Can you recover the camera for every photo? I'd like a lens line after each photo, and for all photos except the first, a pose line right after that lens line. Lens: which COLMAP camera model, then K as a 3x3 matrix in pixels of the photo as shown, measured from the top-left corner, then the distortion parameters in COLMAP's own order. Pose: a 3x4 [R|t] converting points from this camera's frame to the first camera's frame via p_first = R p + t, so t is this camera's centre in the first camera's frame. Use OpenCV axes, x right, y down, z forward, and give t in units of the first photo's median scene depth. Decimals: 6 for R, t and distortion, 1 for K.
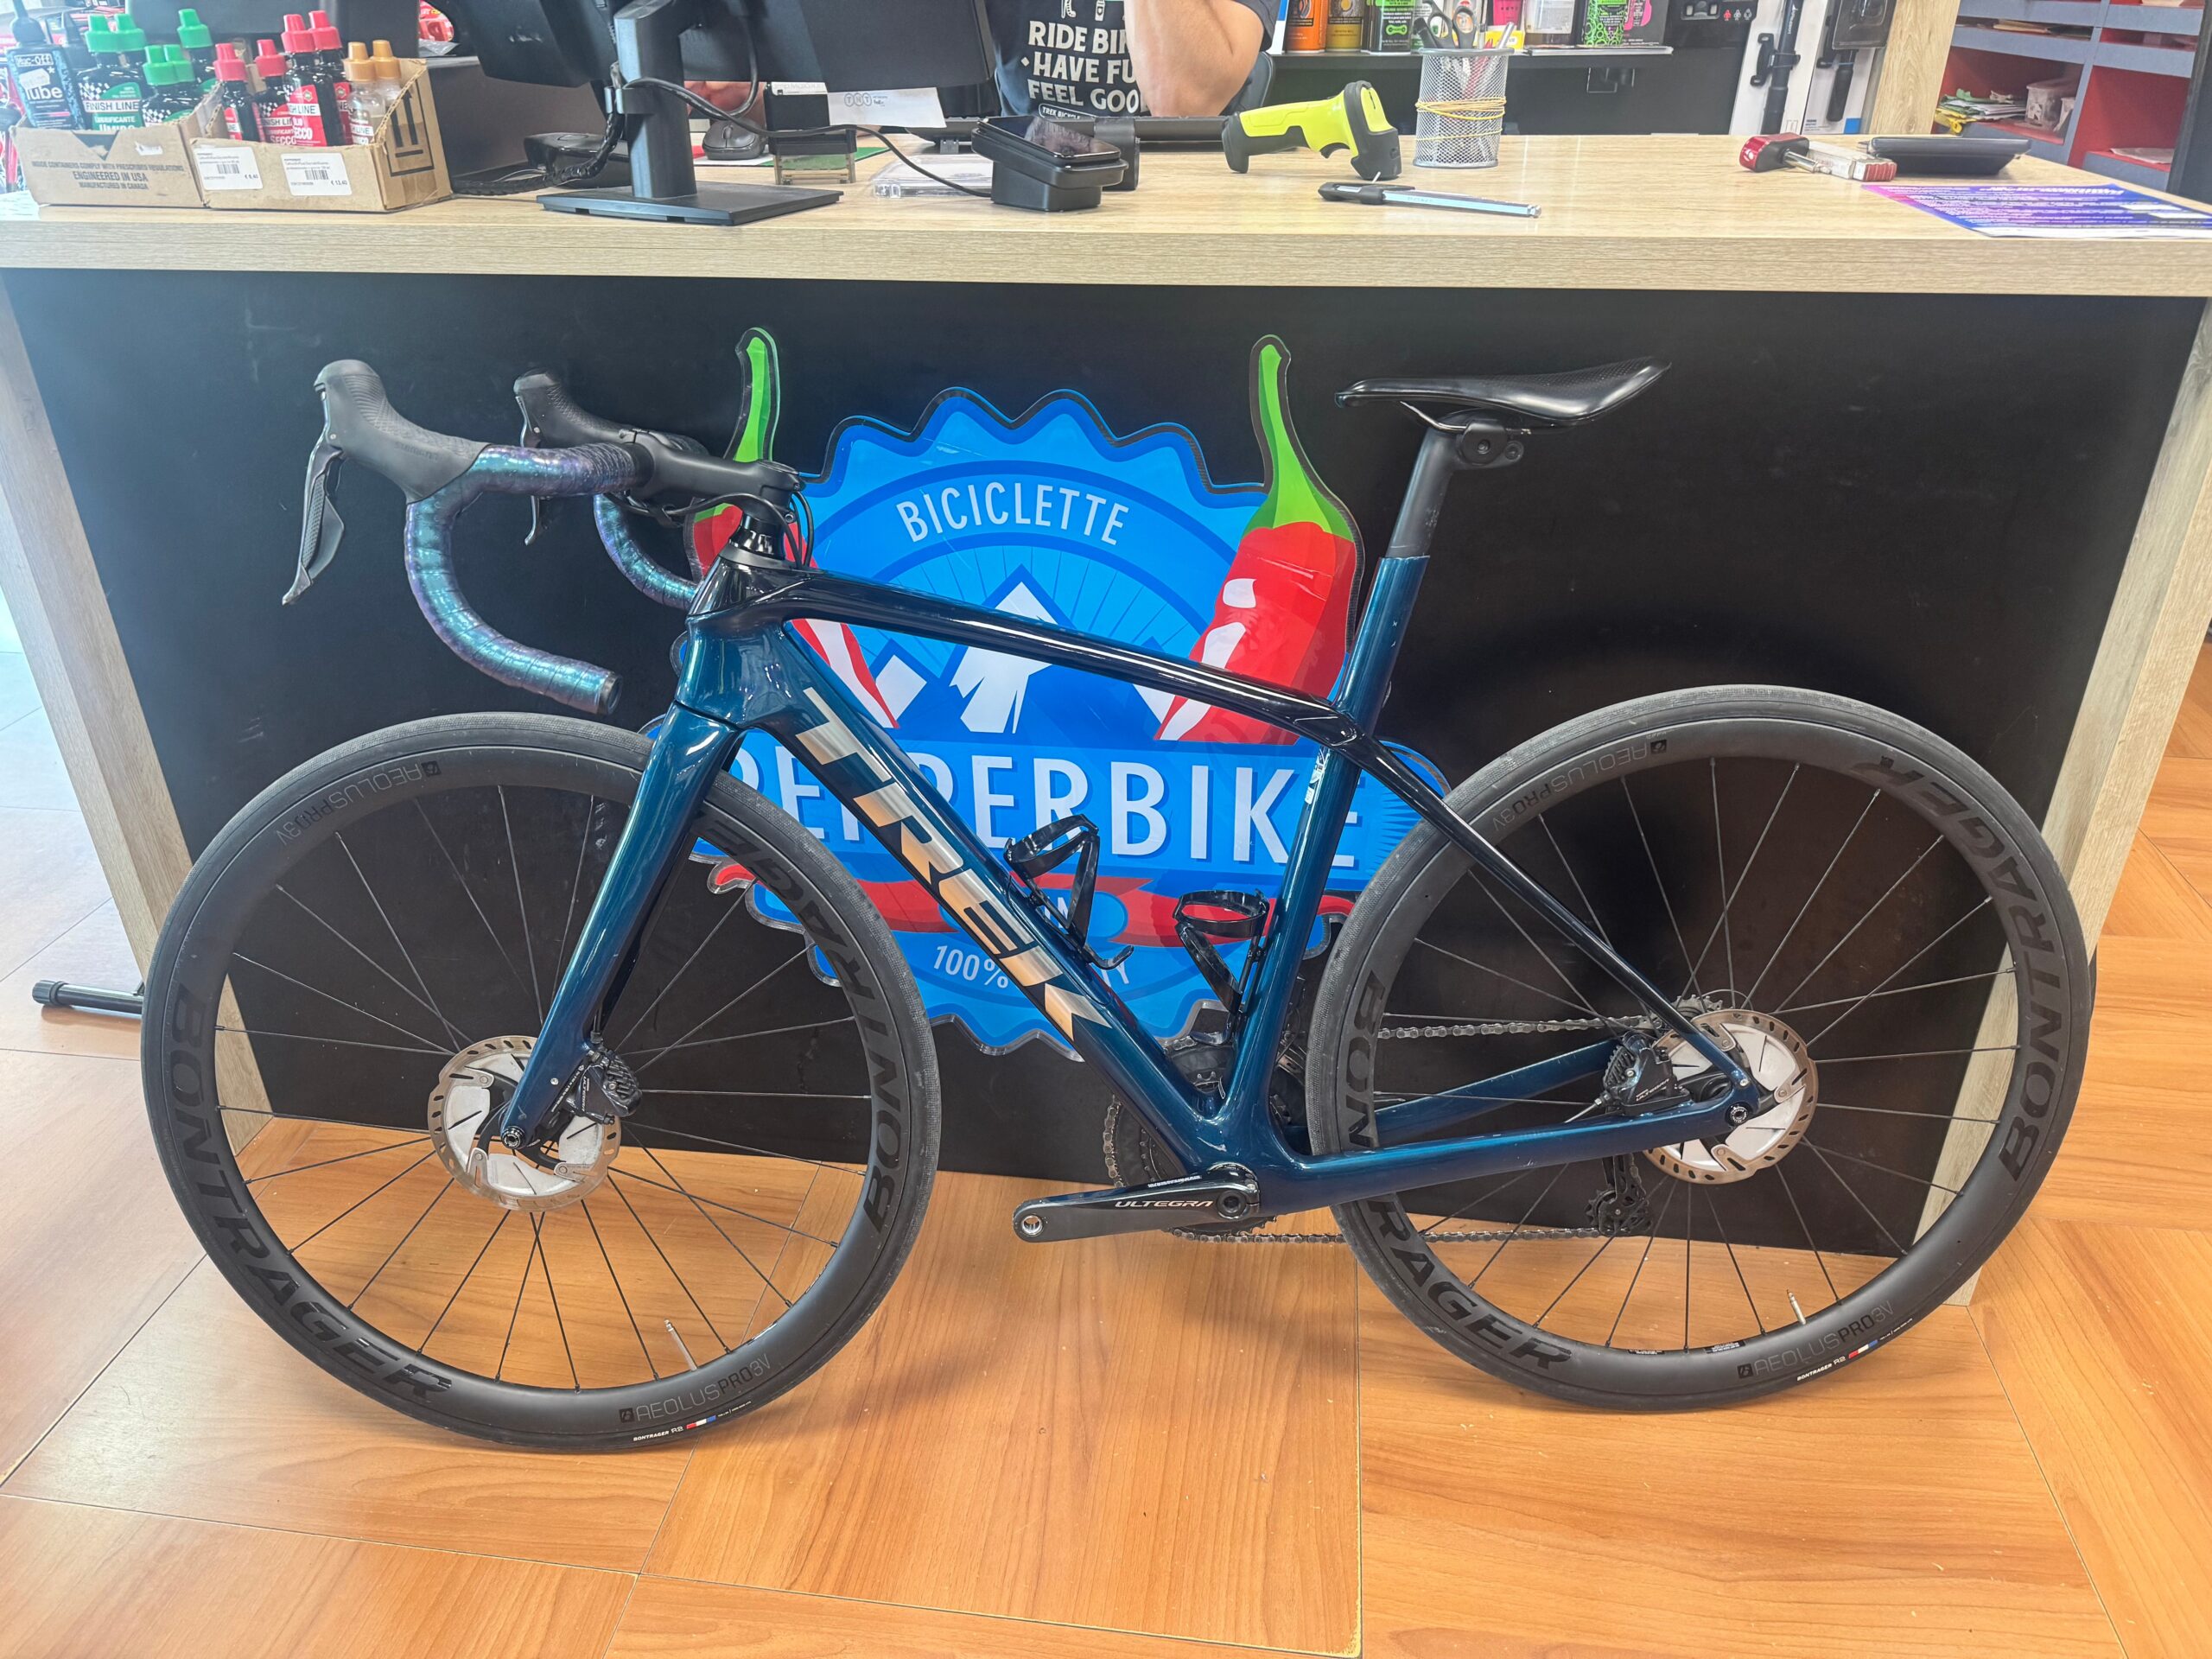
lens RADIAL K [[1546.3, 0, 1098.9], [0, 1546.3, 816.4], [0, 0, 1]] dist [0.023153, -0.039983]
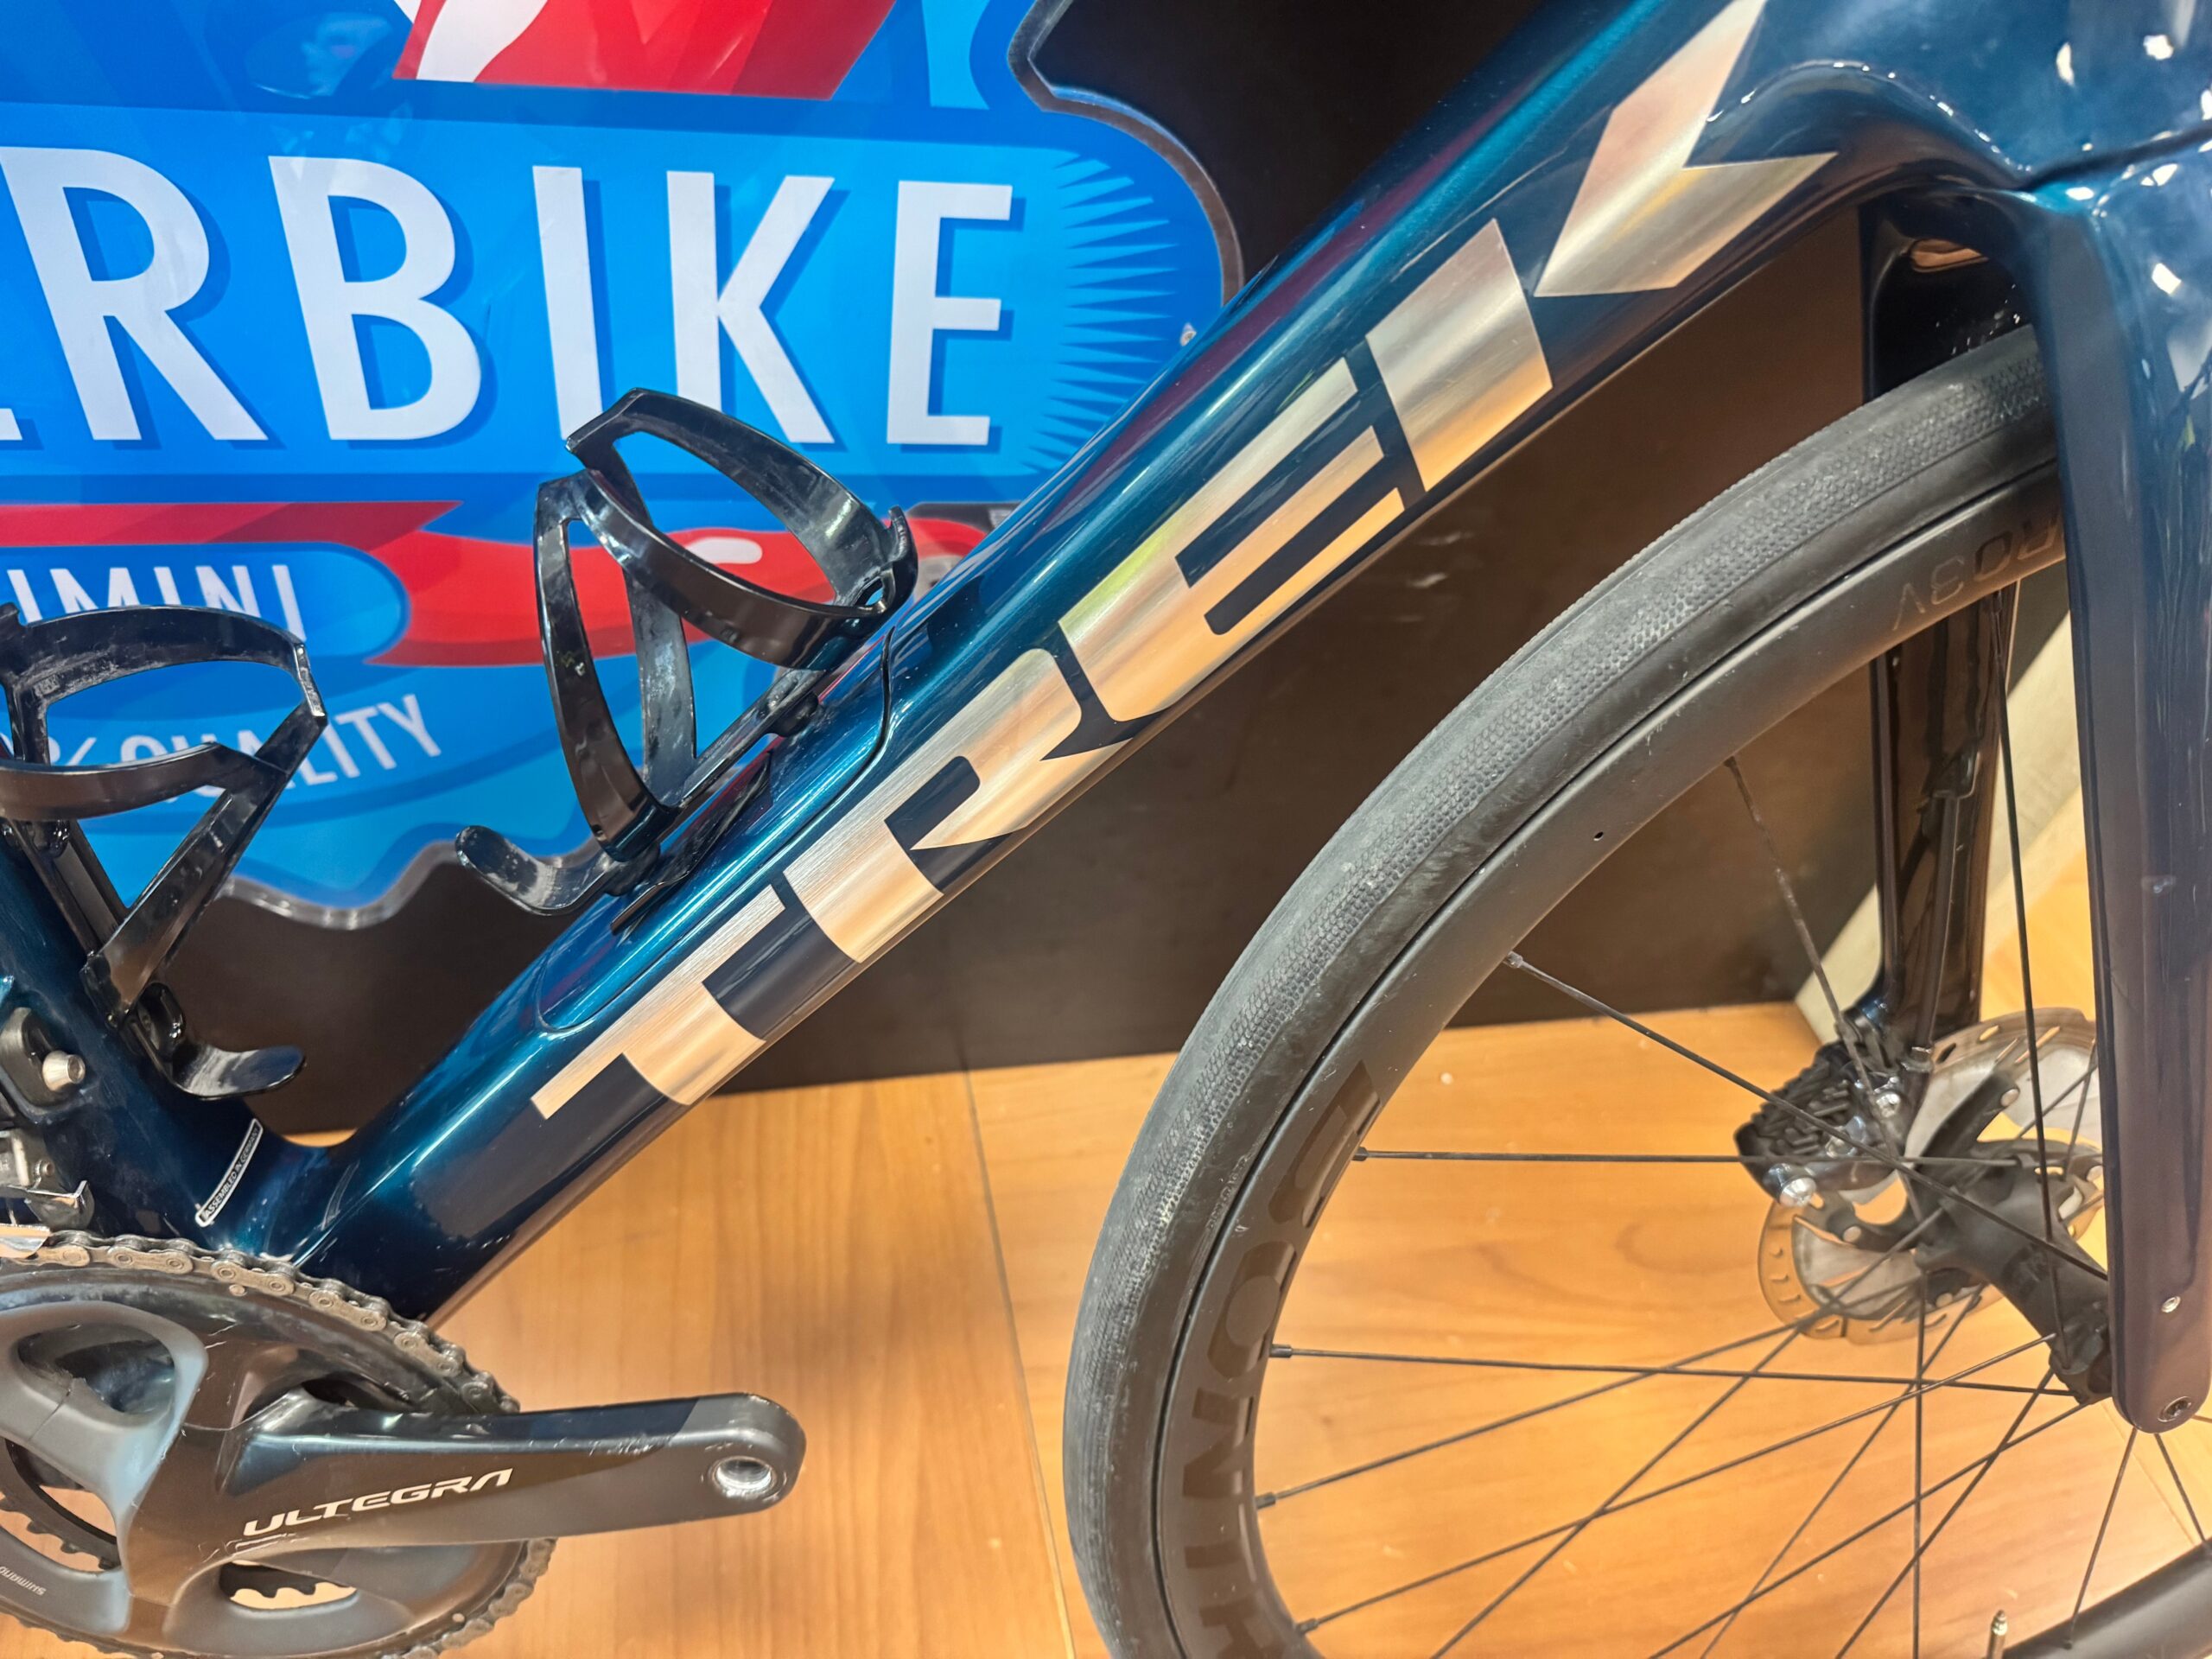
lens RADIAL K [[1569.5, 0, 1098.6], [0, 1569.5, 845.1], [0, 0, 1]] dist [0.011930, -0.026418]
pose [[0.927072, -0.143636, 0.346276, 0.037807], [0.019184, 0.940655, 0.338823, -0.007699], [-0.374393, -0.307470, 0.874810, 0.653995]]
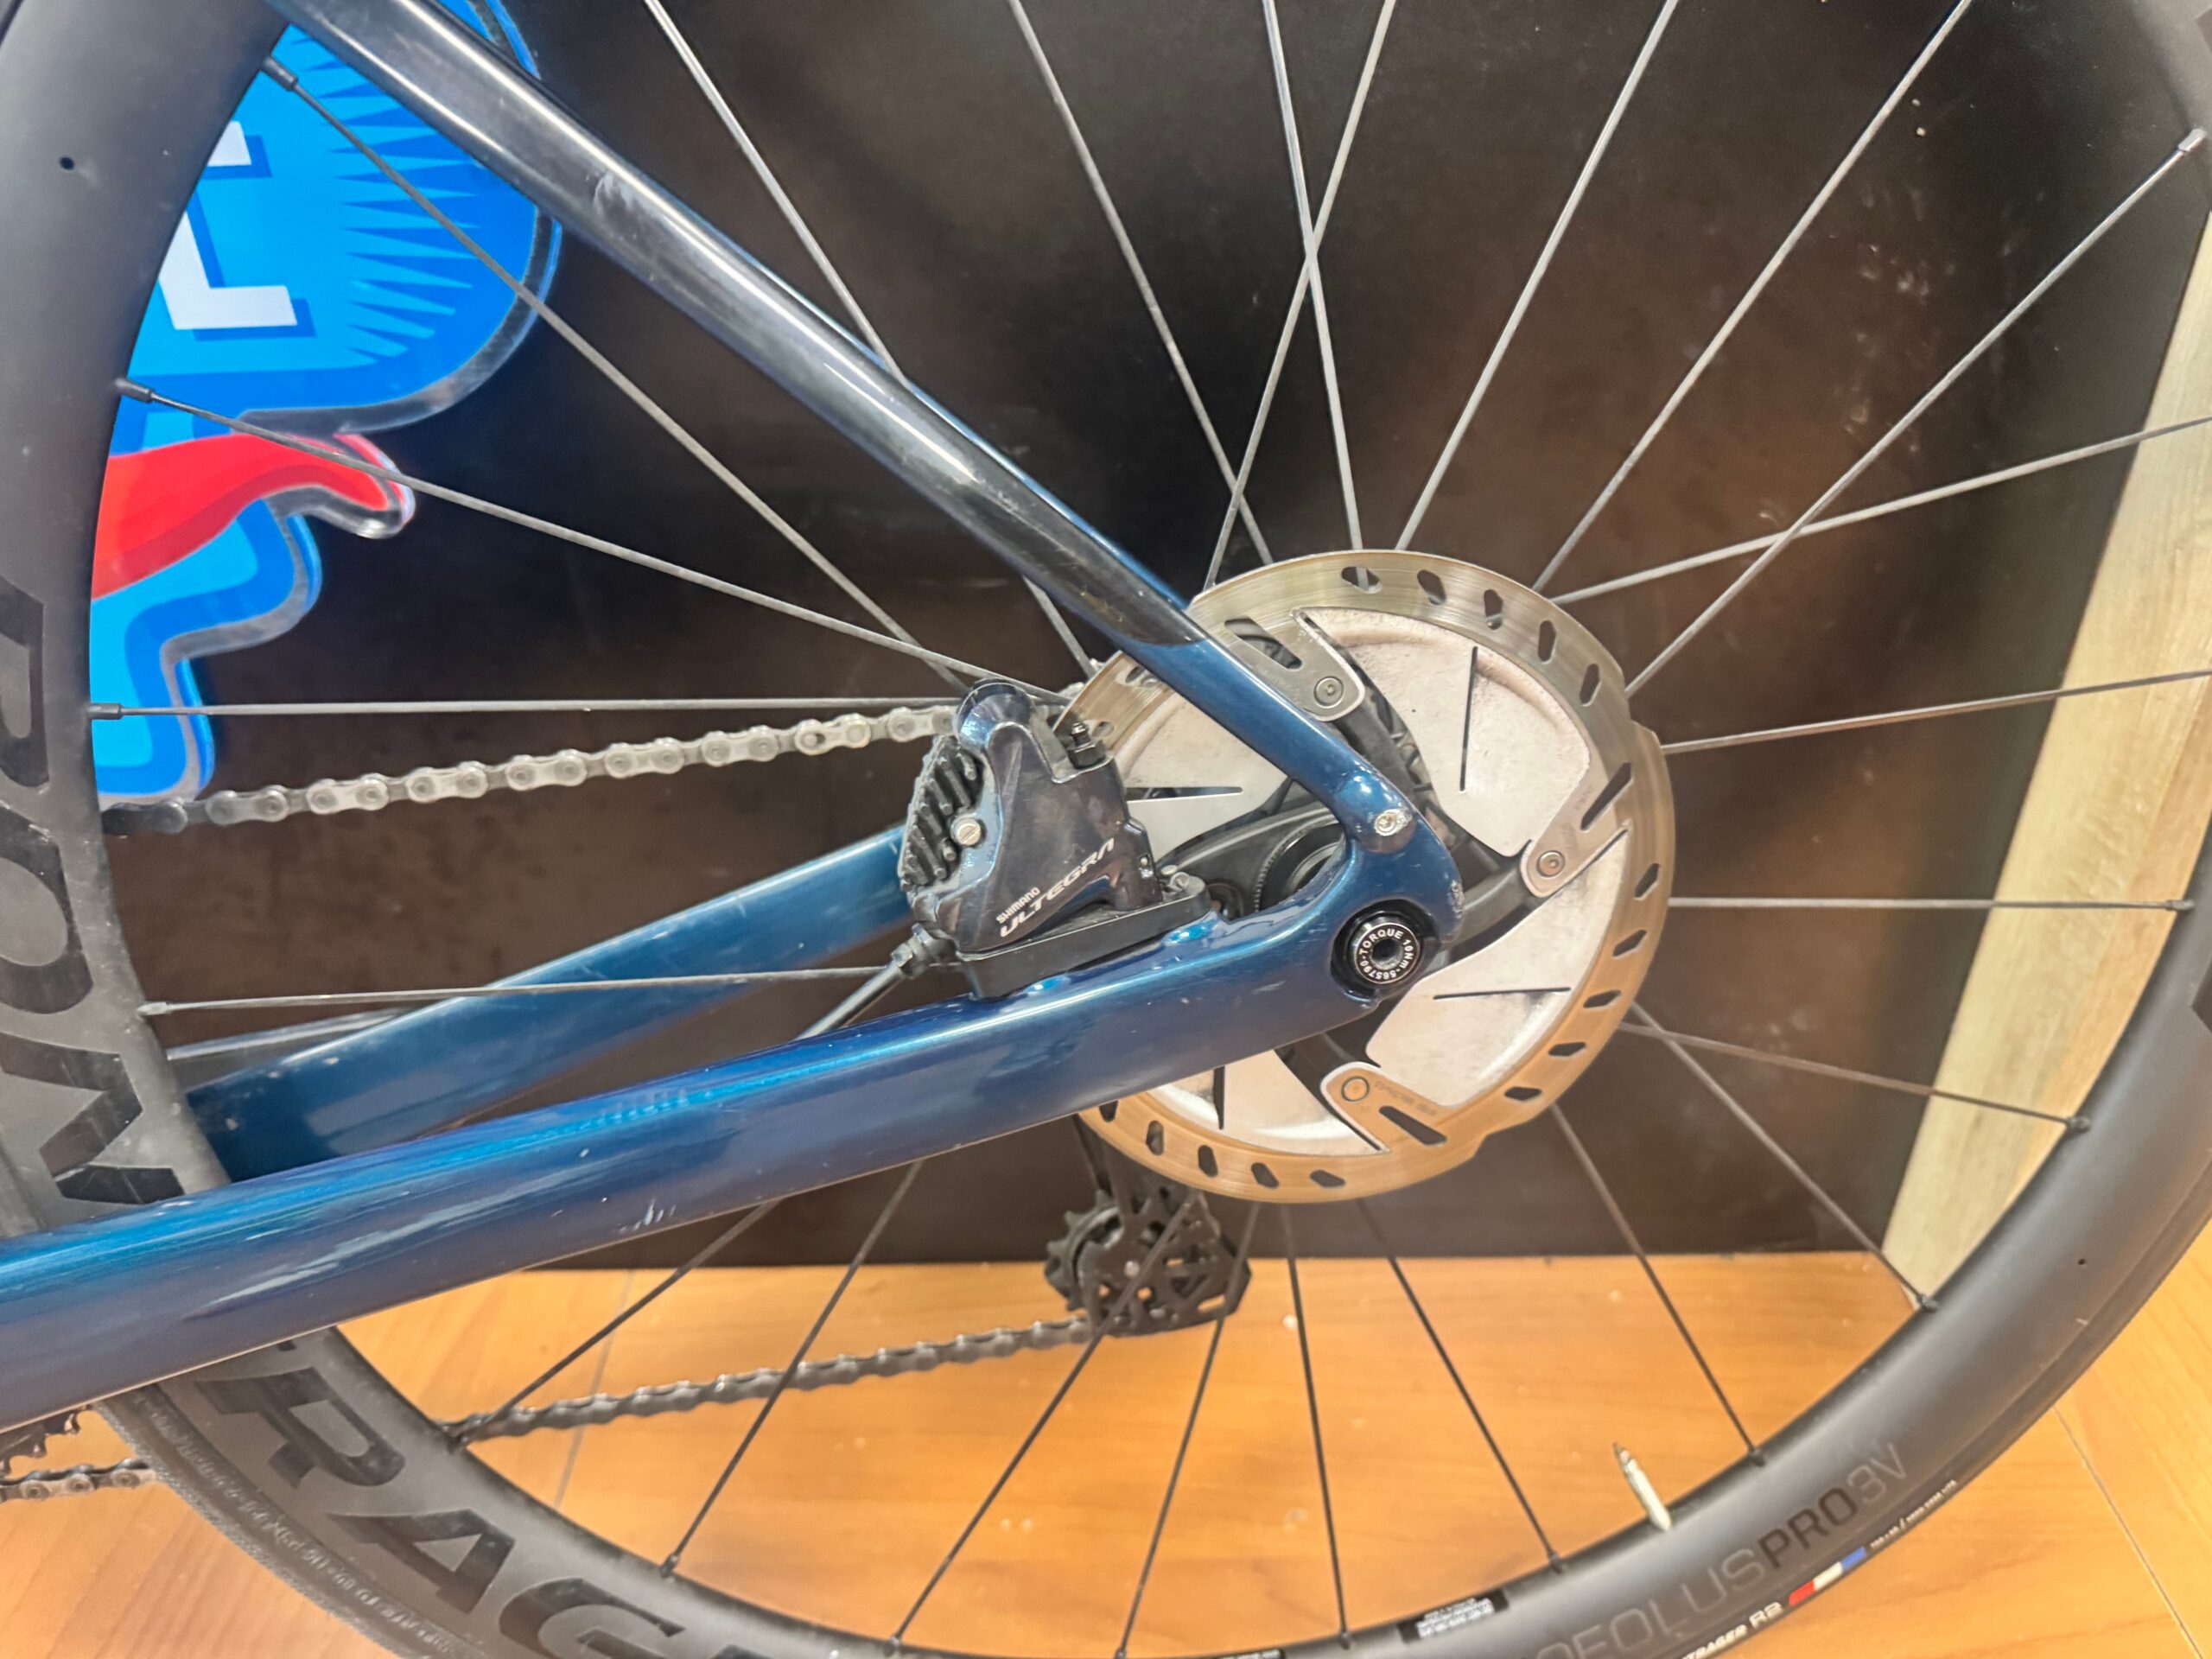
lens RADIAL K [[1569.5, 0, 1166.6], [0, 1569.5, 831.6], [0, 0, 1]] dist [0.011930, -0.026418]
pose [[0.987897, -0.085497, 0.129420, 0.321194], [0.075356, 0.993834, 0.081332, 0.138374], [-0.135576, -0.070595, 0.988249, 0.697817]]
